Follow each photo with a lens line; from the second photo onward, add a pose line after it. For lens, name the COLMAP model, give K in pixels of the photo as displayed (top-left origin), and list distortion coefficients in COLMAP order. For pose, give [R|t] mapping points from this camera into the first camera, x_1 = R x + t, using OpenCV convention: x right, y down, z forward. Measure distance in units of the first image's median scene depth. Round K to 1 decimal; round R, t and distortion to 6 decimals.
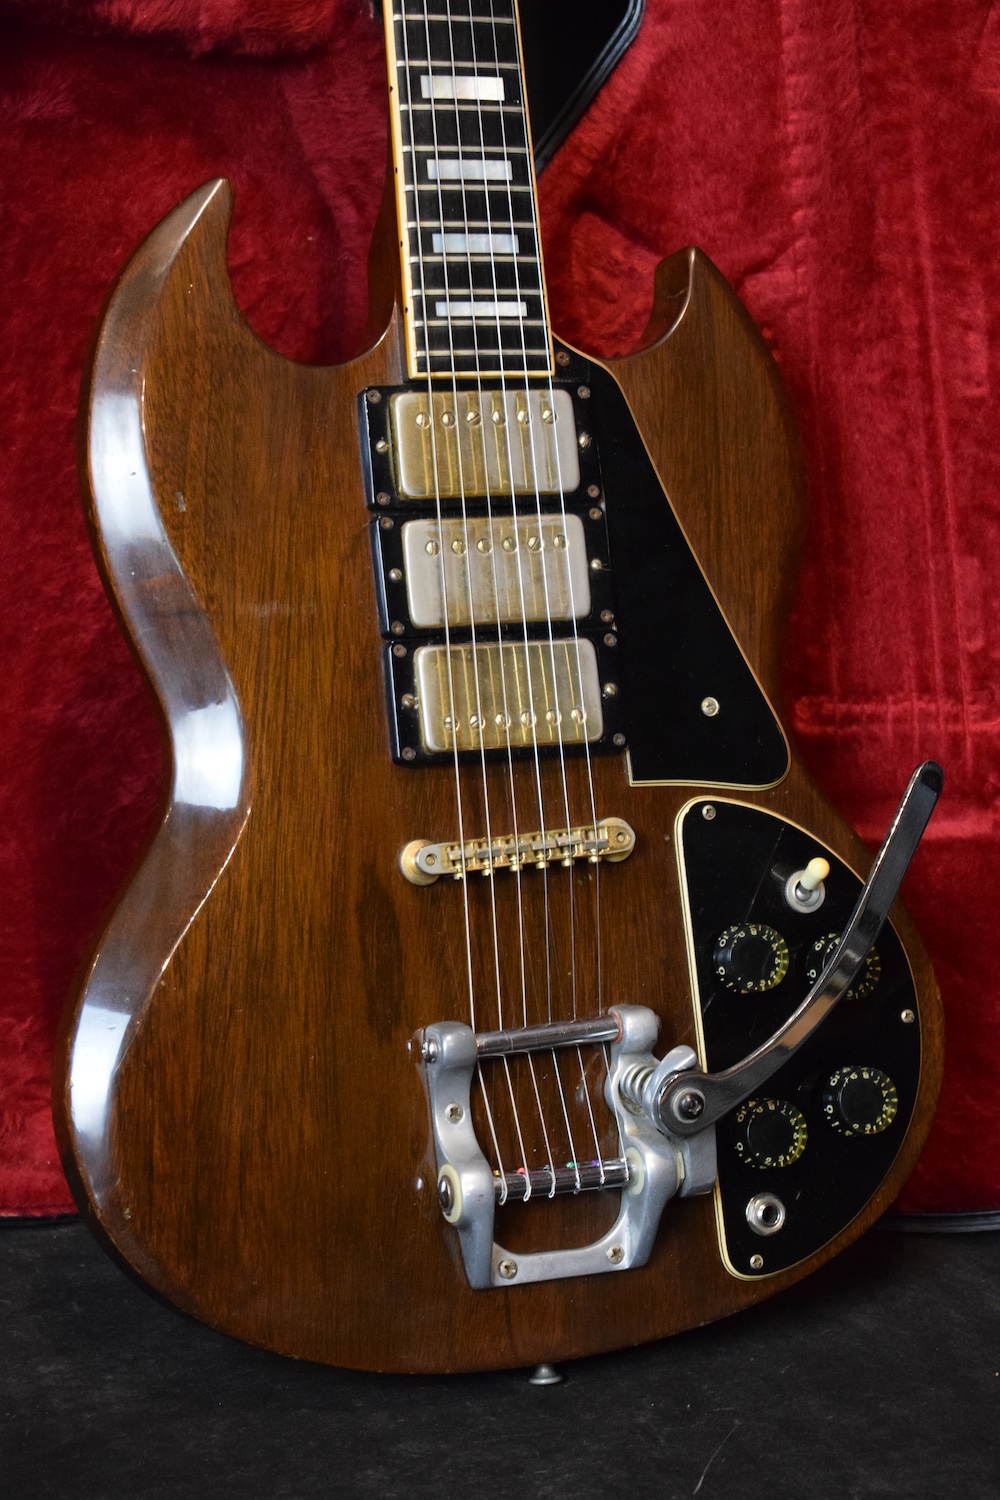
lens RADIAL K [[3041.4, 0, 500.0], [0, 3041.4, 750.0], [0, 0, 1]] dist [0.023859, 0.016128]
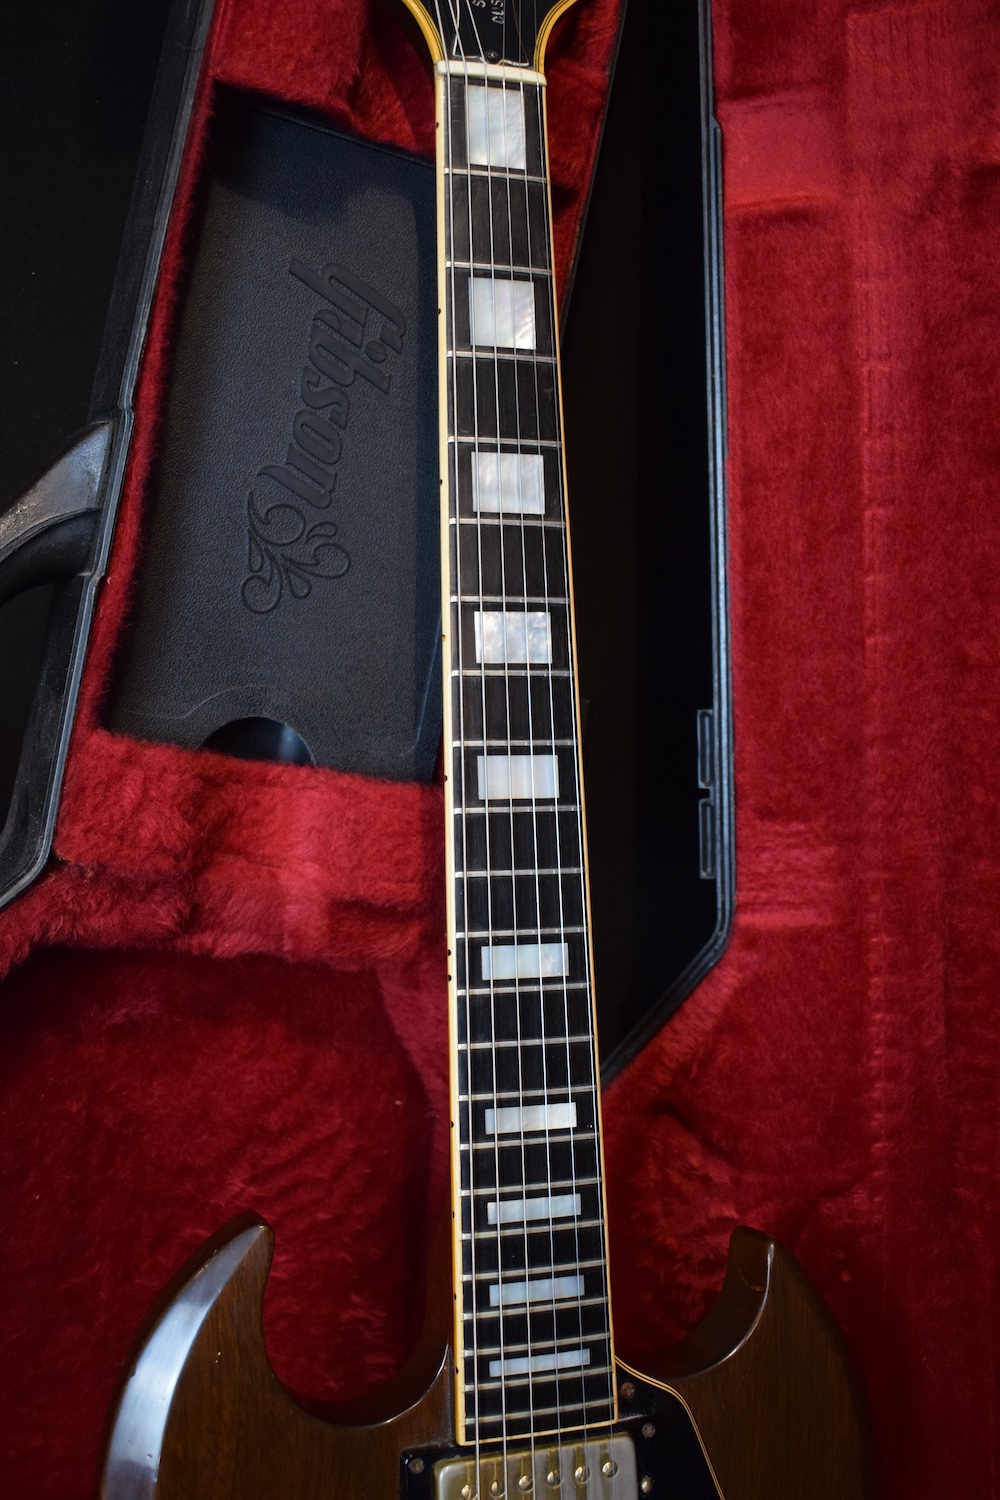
lens RADIAL K [[1681.7, 0, 500.0], [0, 1681.7, 750.0], [0, 0, 1]] dist [-0.070043, 0.020262]
pose [[0.996215, 0.043052, -0.075516, 0.011973], [-0.045133, 0.998641, -0.026074, -0.315379], [0.074291, 0.029384, 0.996804, 0.490187]]
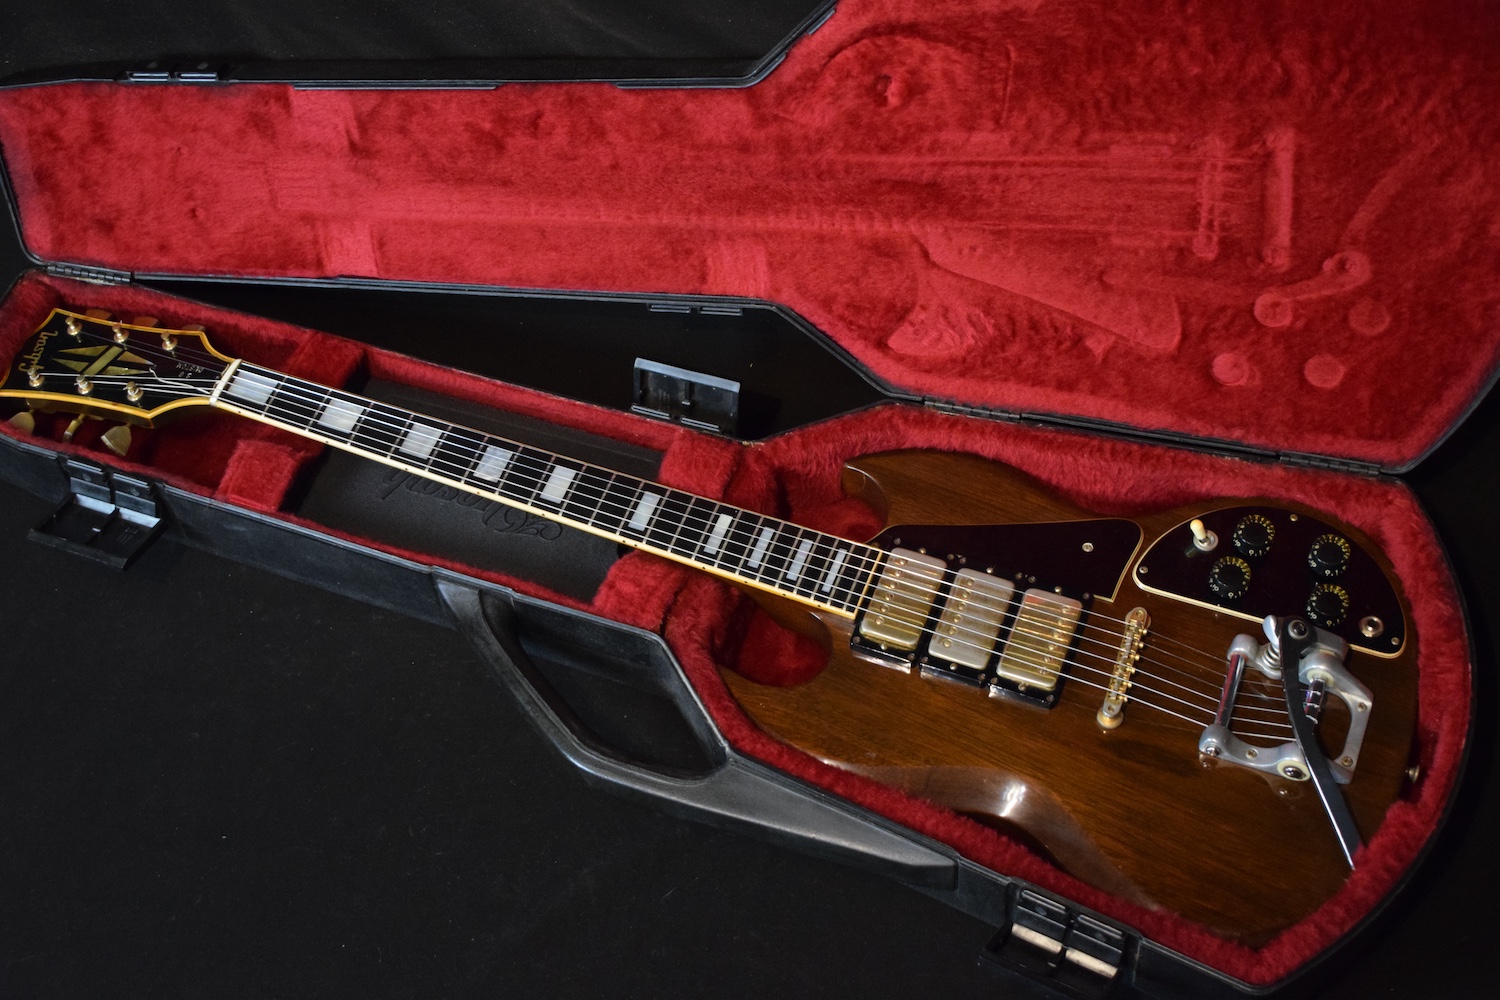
lens RADIAL K [[2378.5, 0, 750.0], [0, 2378.5, 500.0], [0, 0, 1]] dist [-0.019215, -0.046379]
pose [[0.406770, -0.895504, 0.180585, -0.242527], [0.908921, 0.376896, -0.178362, 0.044767], [0.091663, 0.236689, 0.967252, -0.373314]]
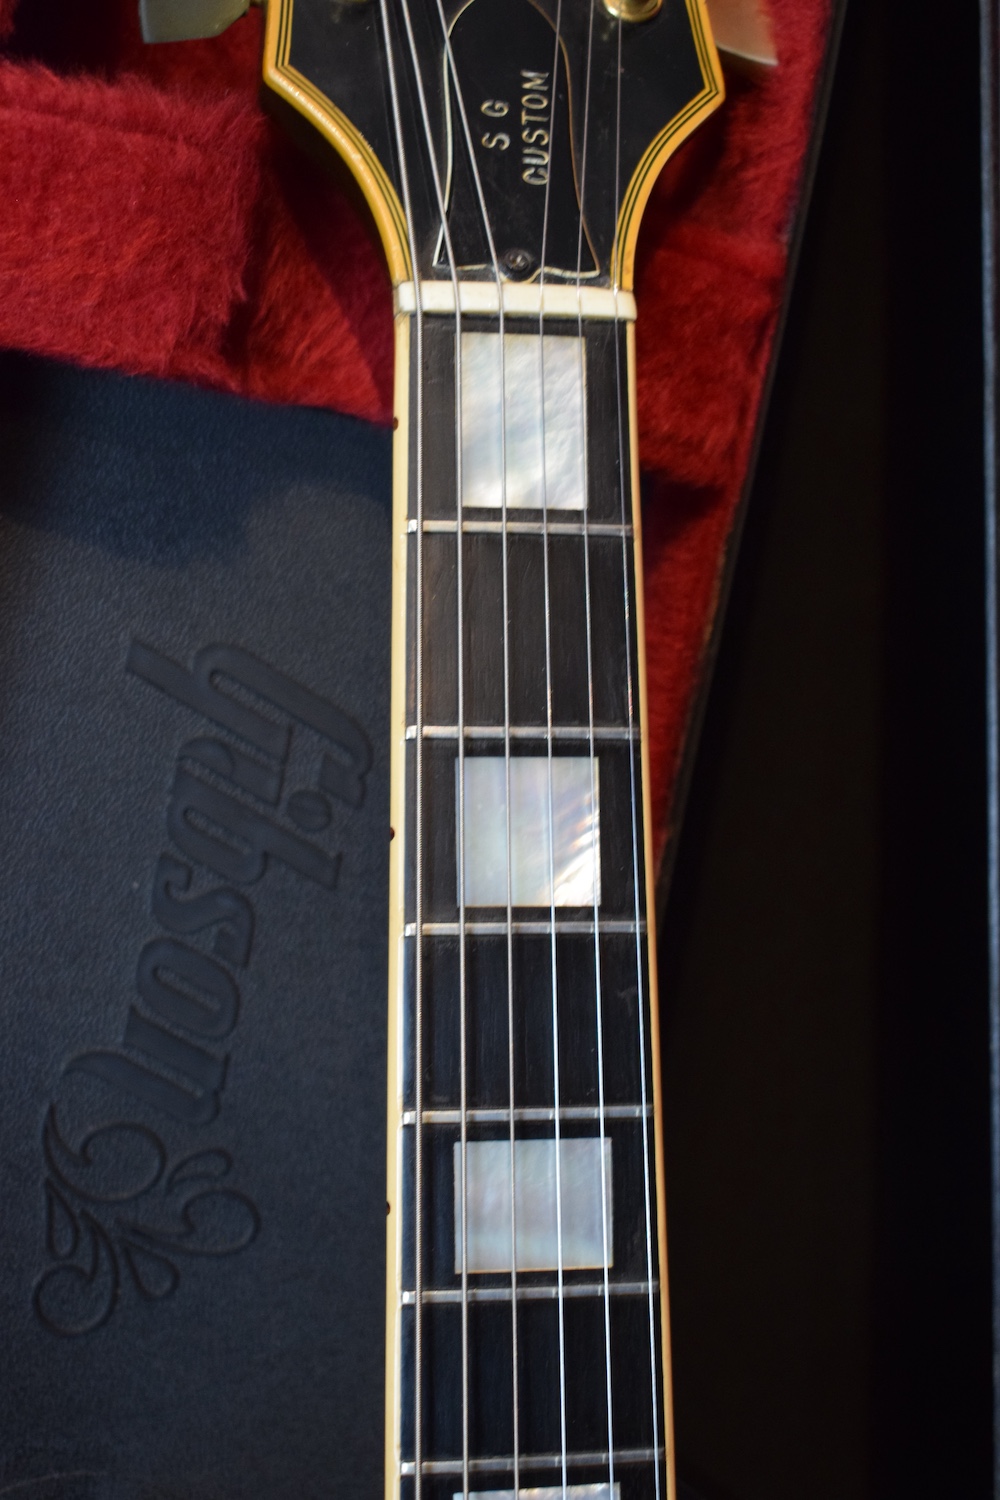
lens RADIAL K [[2378.5, 0, 500.0], [0, 2378.5, 750.0], [0, 0, 1]] dist [-0.019215, -0.046379]
pose [[0.980182, 0.054849, -0.190356, 0.028908], [-0.060561, 0.997868, -0.024317, -0.469304], [0.188616, 0.035363, 0.981414, 0.666273]]
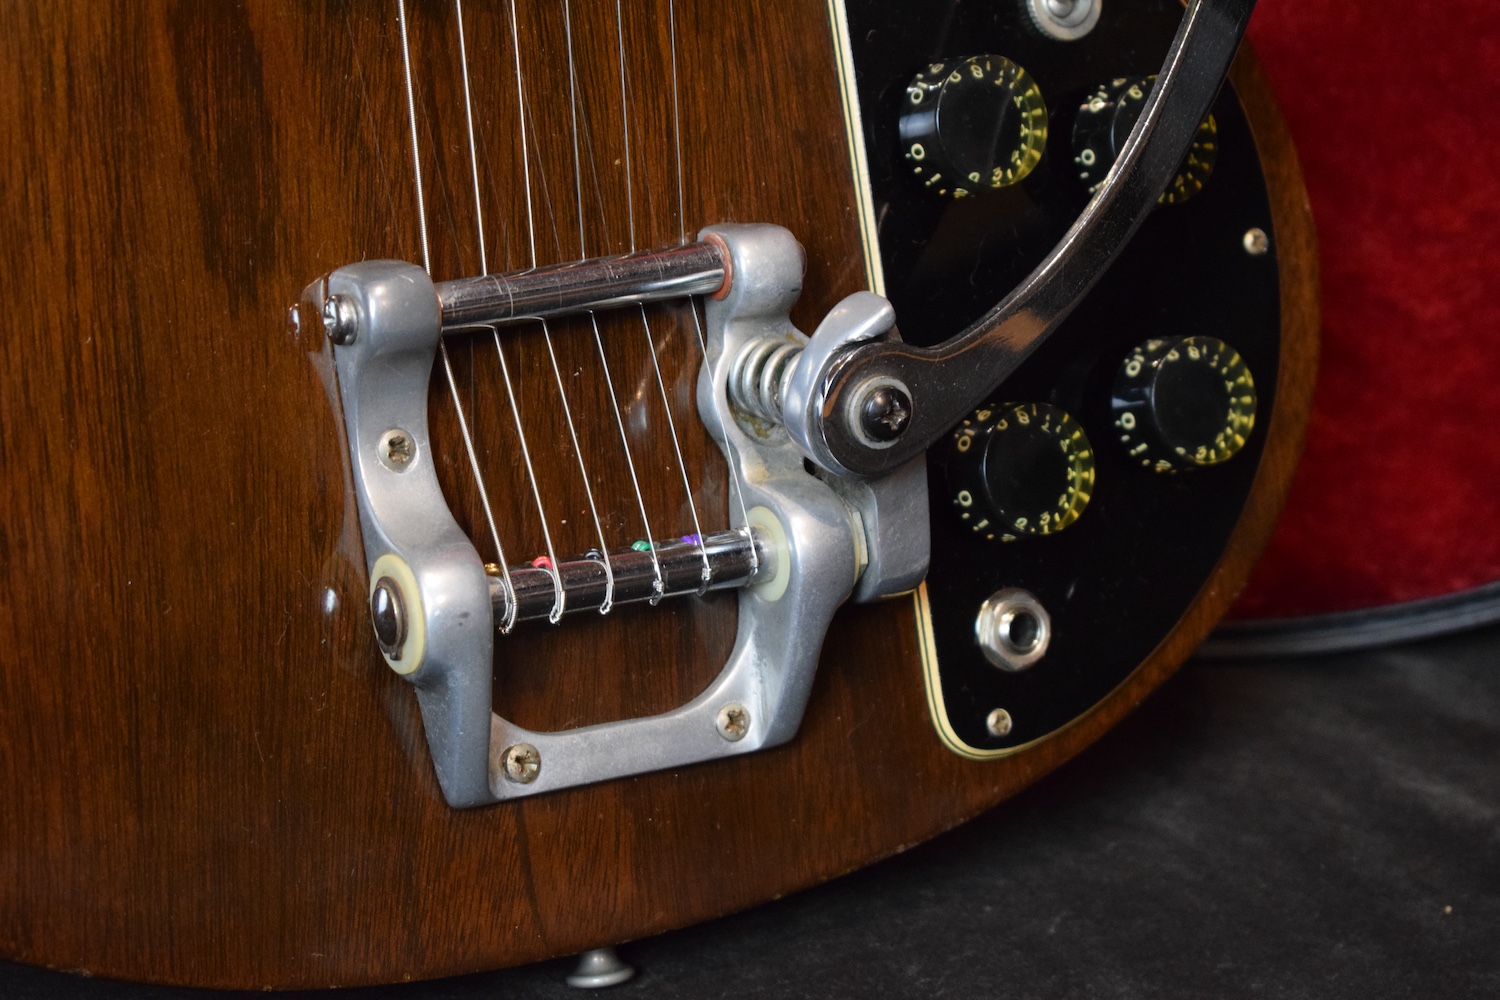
lens RADIAL K [[3359.9, 0, 762.0], [0, 3359.9, 526.3], [0, 0, 1]] dist [0.040084, 0.133640]
pose [[0.992061, -0.045022, 0.117425, -0.020270], [0.032547, 0.993826, 0.106071, 0.075246], [-0.121475, -0.101407, 0.987401, 0.457319]]
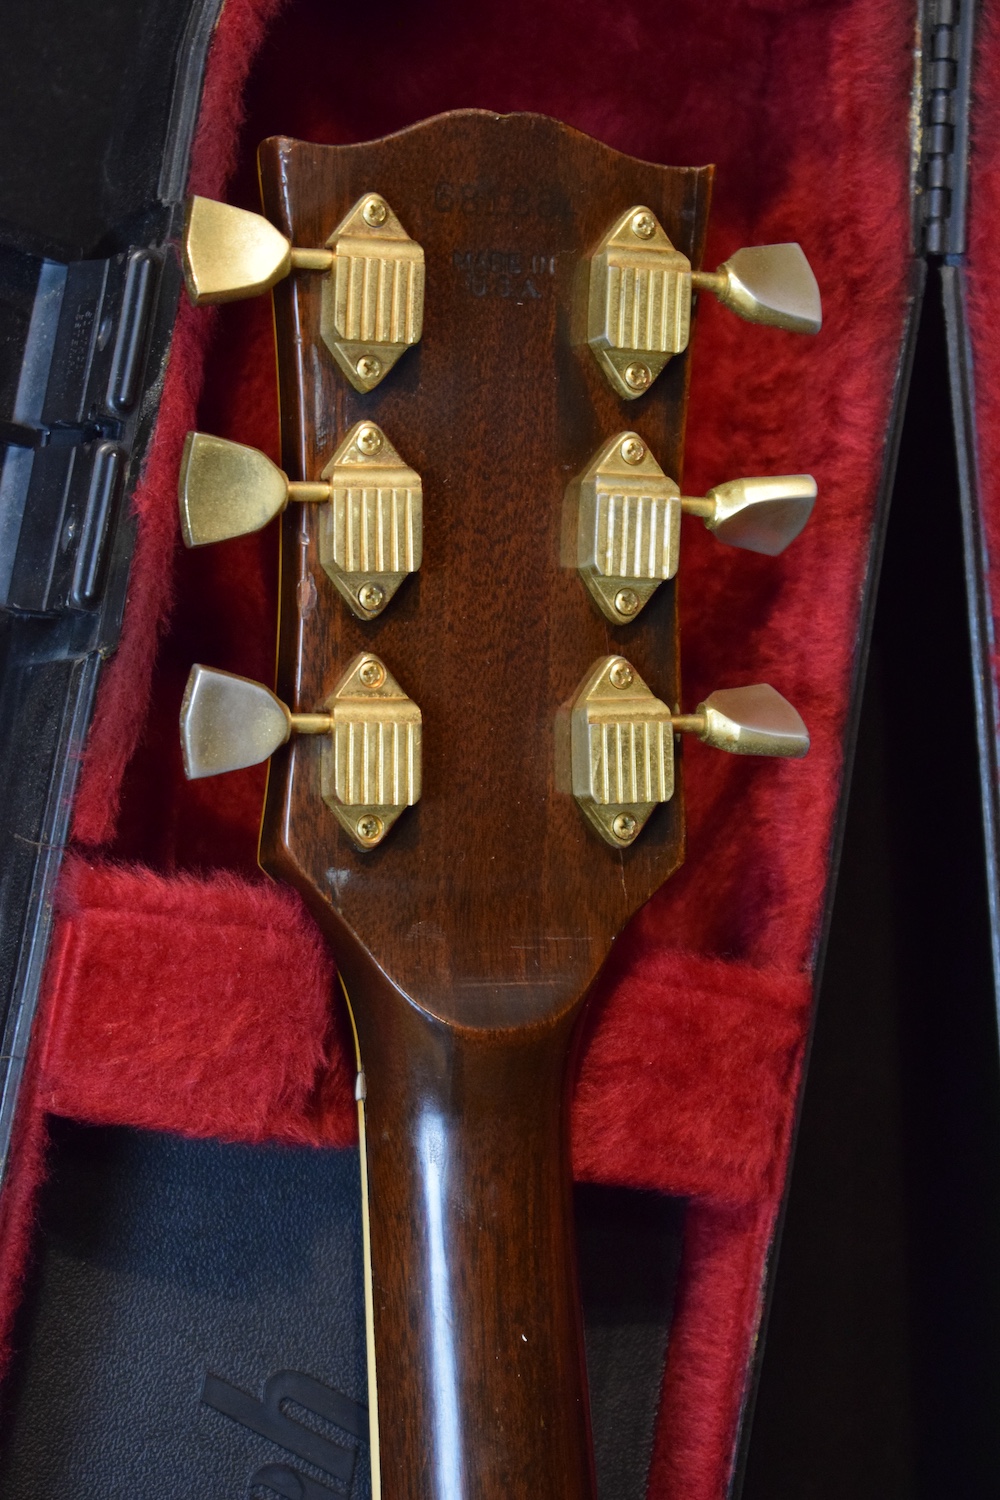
lens RADIAL K [[3359.9, 0, 500.0], [0, 3359.9, 750.0], [0, 0, 1]] dist [0.040084, 0.133640]
pose [[0.990500, -0.001573, -0.137506, 0.023220], [-0.022288, 0.984878, -0.171811, -0.500930], [0.135697, 0.173243, 0.975486, 0.460937]]
